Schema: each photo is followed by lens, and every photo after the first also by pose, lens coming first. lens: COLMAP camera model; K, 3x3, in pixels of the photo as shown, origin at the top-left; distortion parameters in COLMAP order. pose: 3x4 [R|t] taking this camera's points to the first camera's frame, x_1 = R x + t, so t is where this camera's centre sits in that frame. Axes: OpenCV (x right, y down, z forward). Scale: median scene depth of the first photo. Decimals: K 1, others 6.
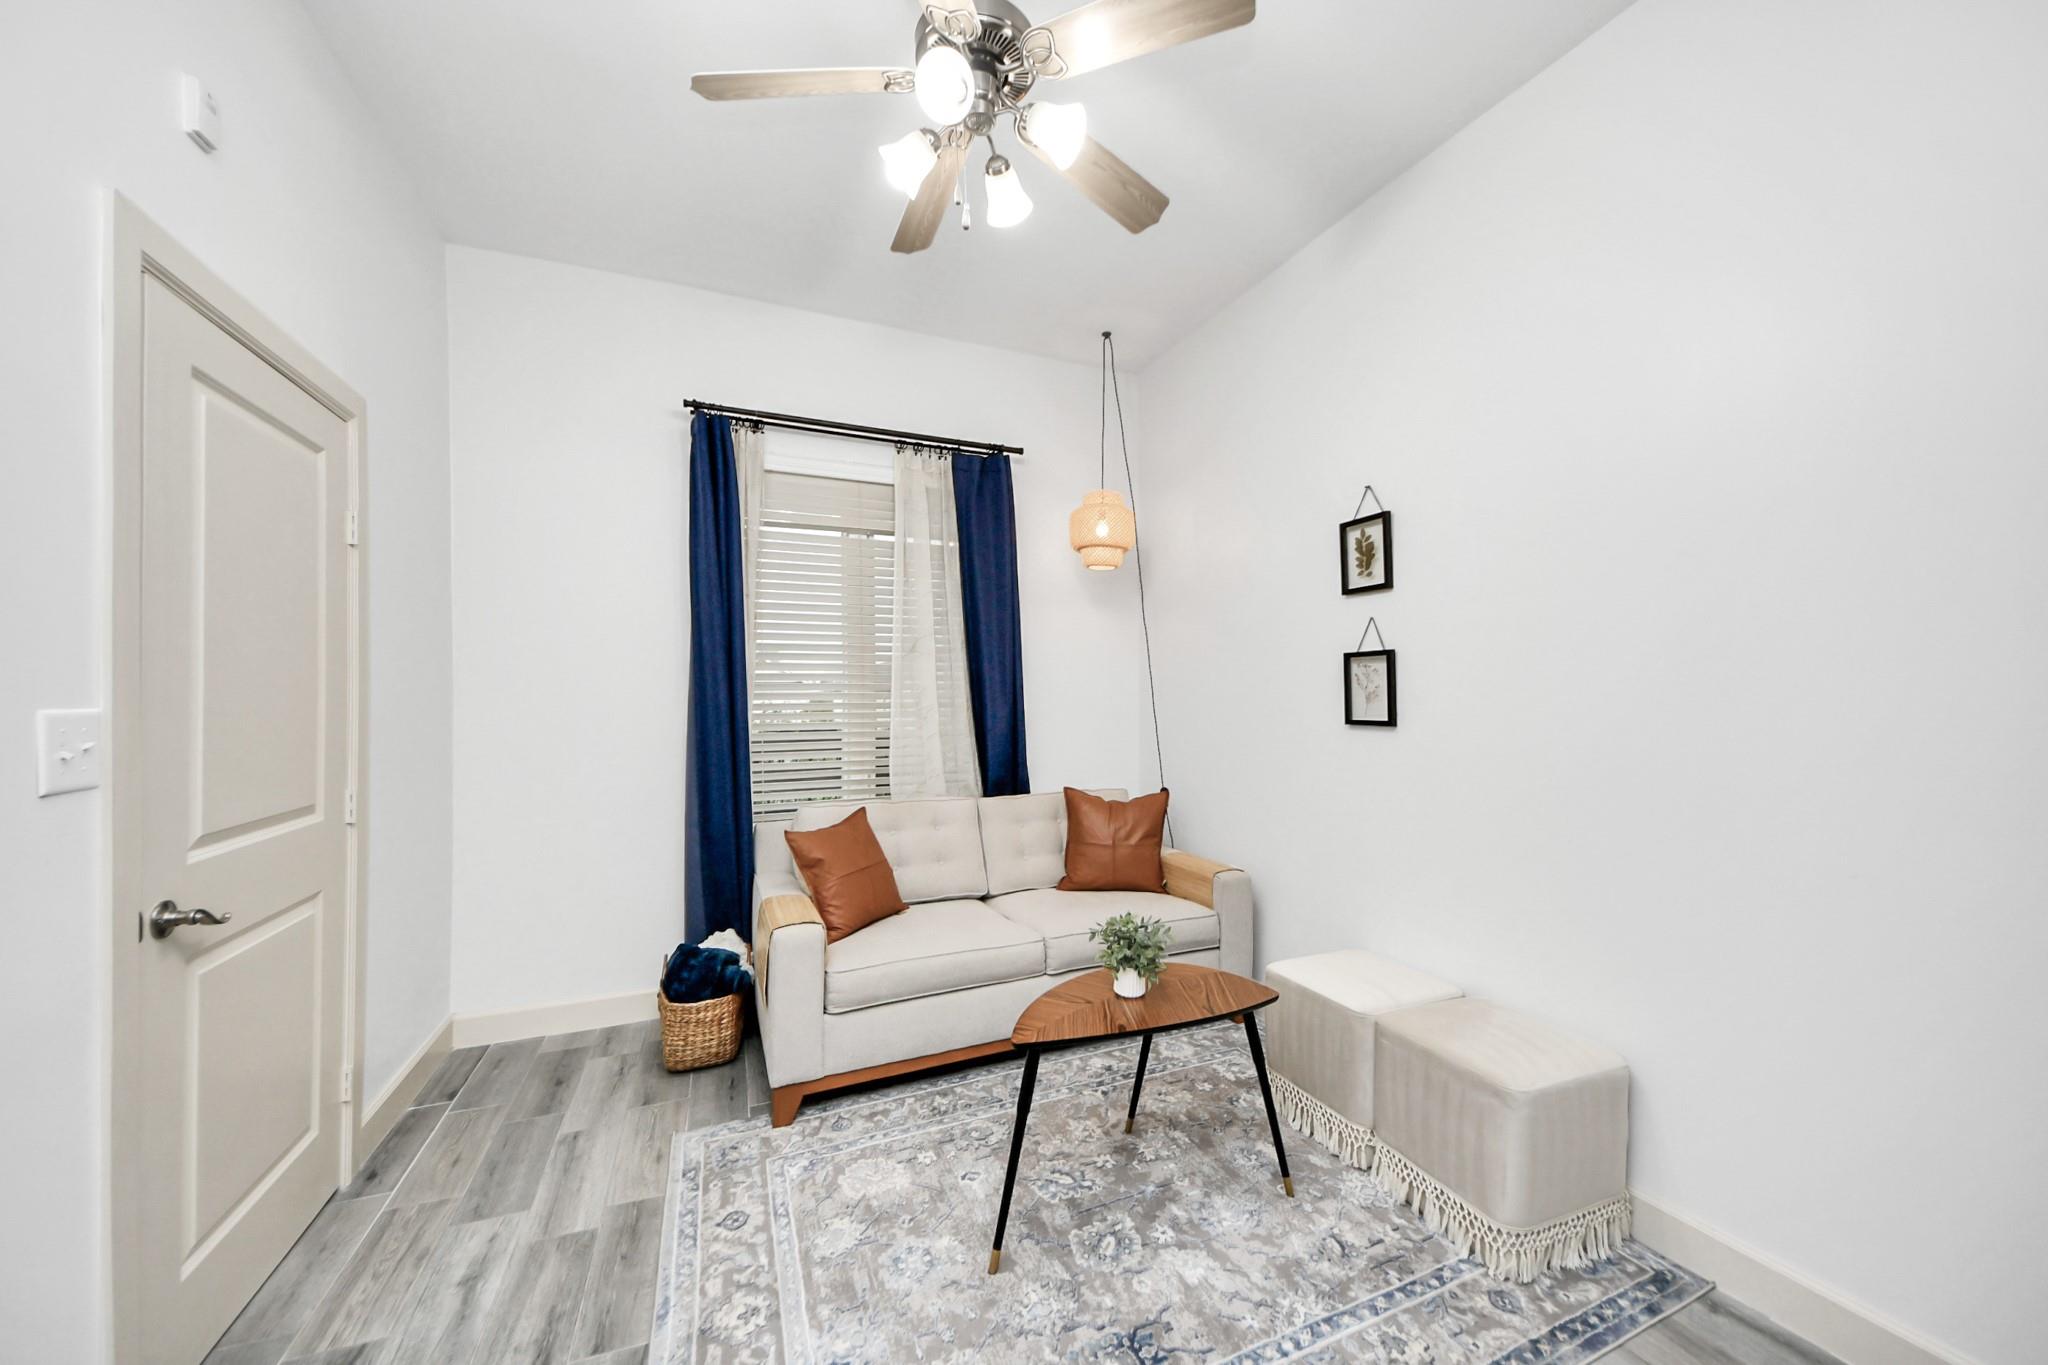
lens RADIAL K [[726.3, 0, 1014.7], [0, 726.3, 691.1], [0, 0, 1]] dist [-0.000647, -0.000158]
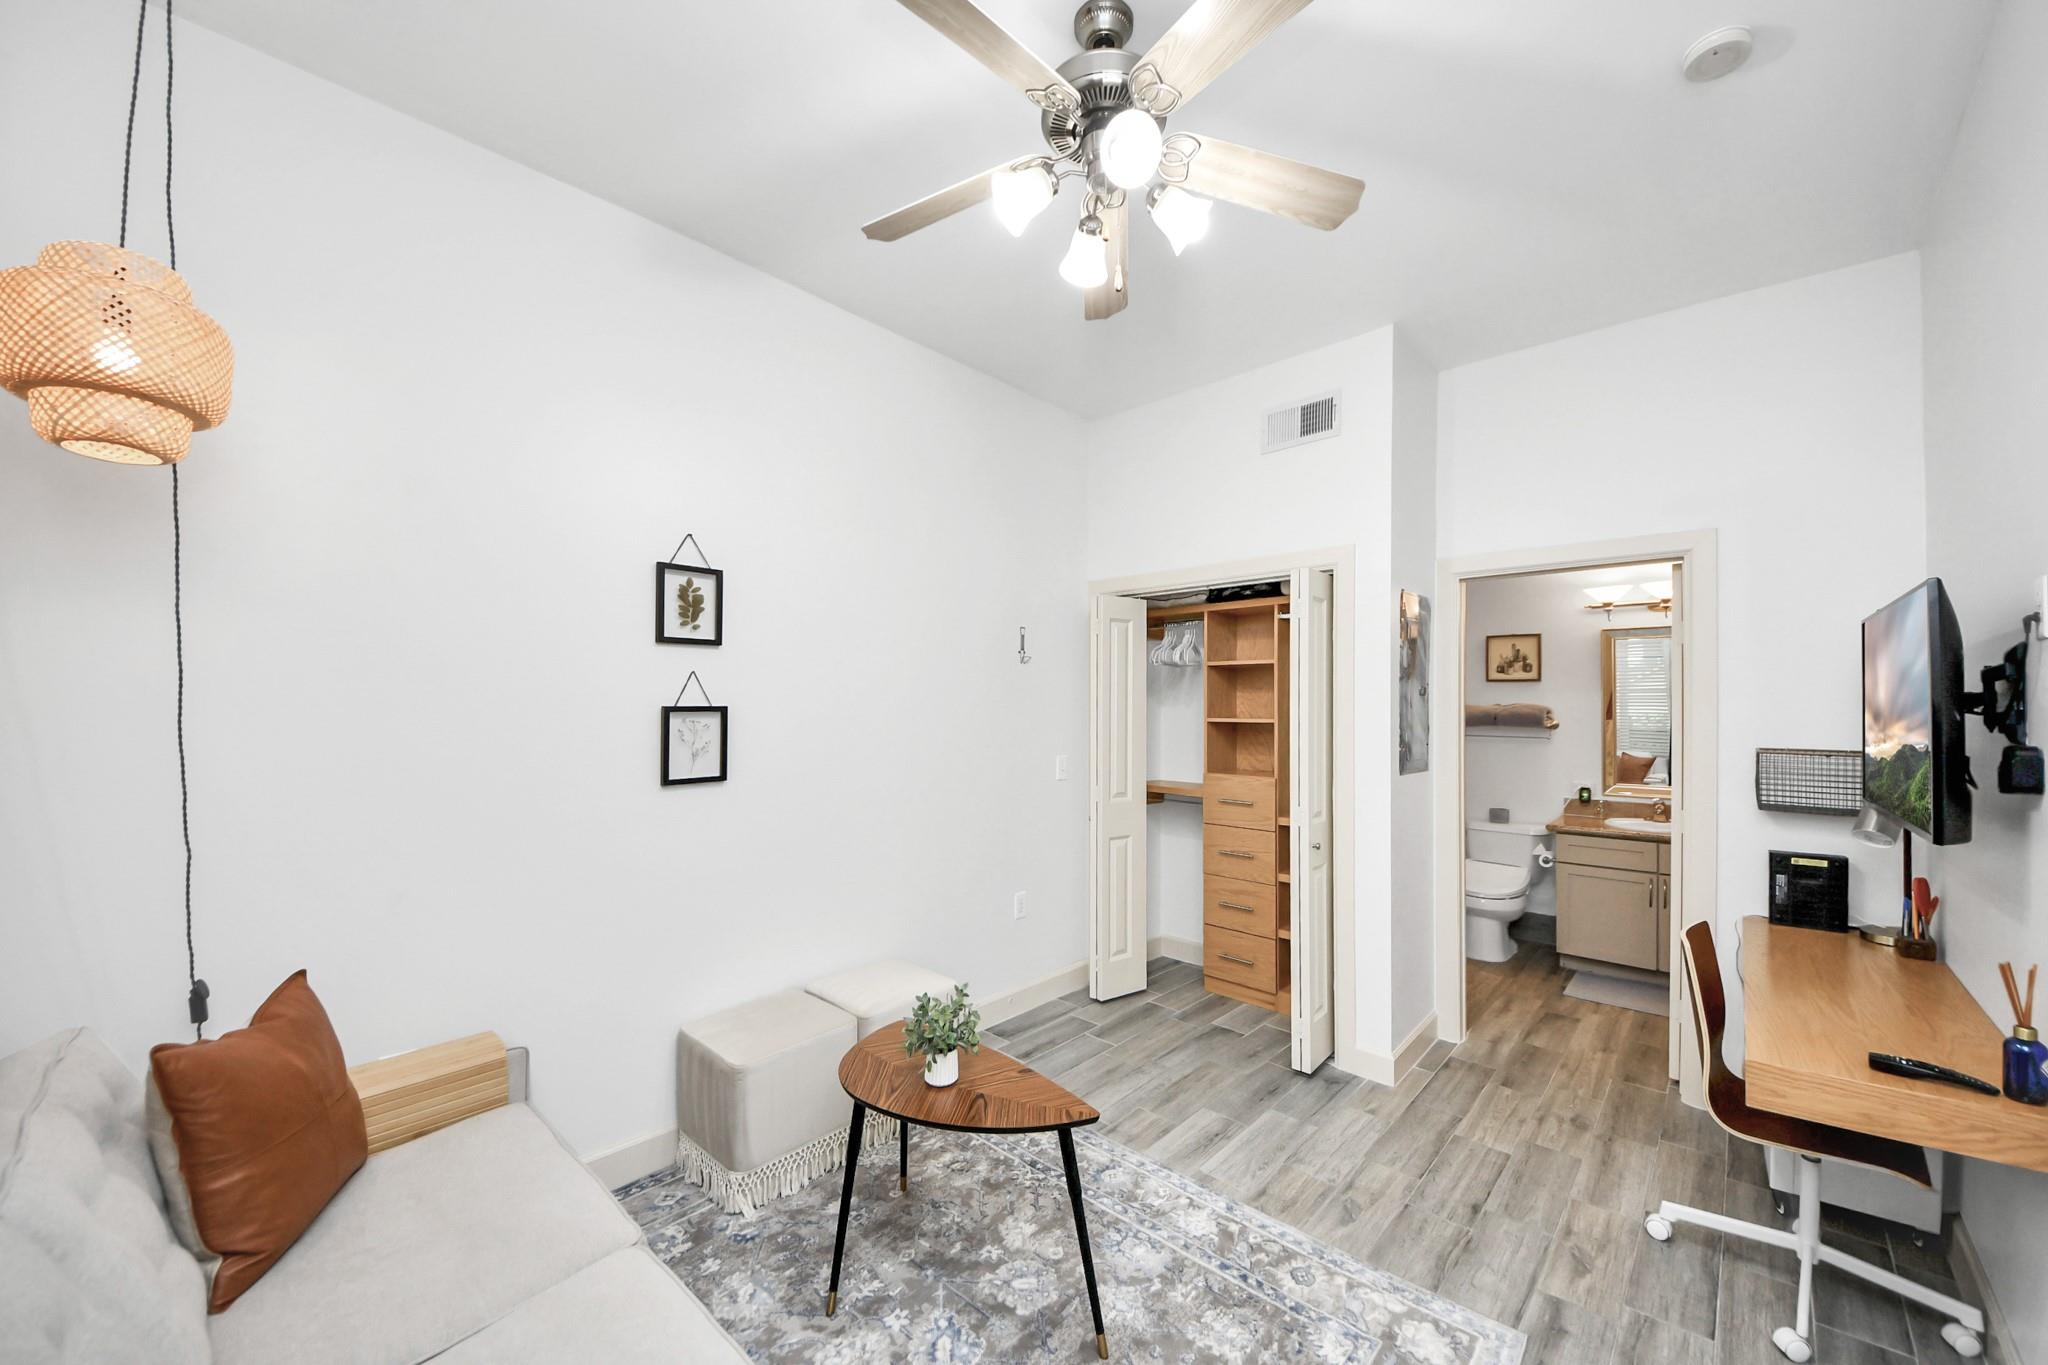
lens RADIAL K [[756.0, 0, 1037.9], [0, 756.0, 703.6], [0, 0, 1]] dist [0.016105, -0.014801]
pose [[-0.432881, 0.008740, 0.901409, -0.618712], [-0.001432, 0.999945, -0.010383, -0.048824], [-0.901450, -0.005785, -0.432845, 1.024621]]
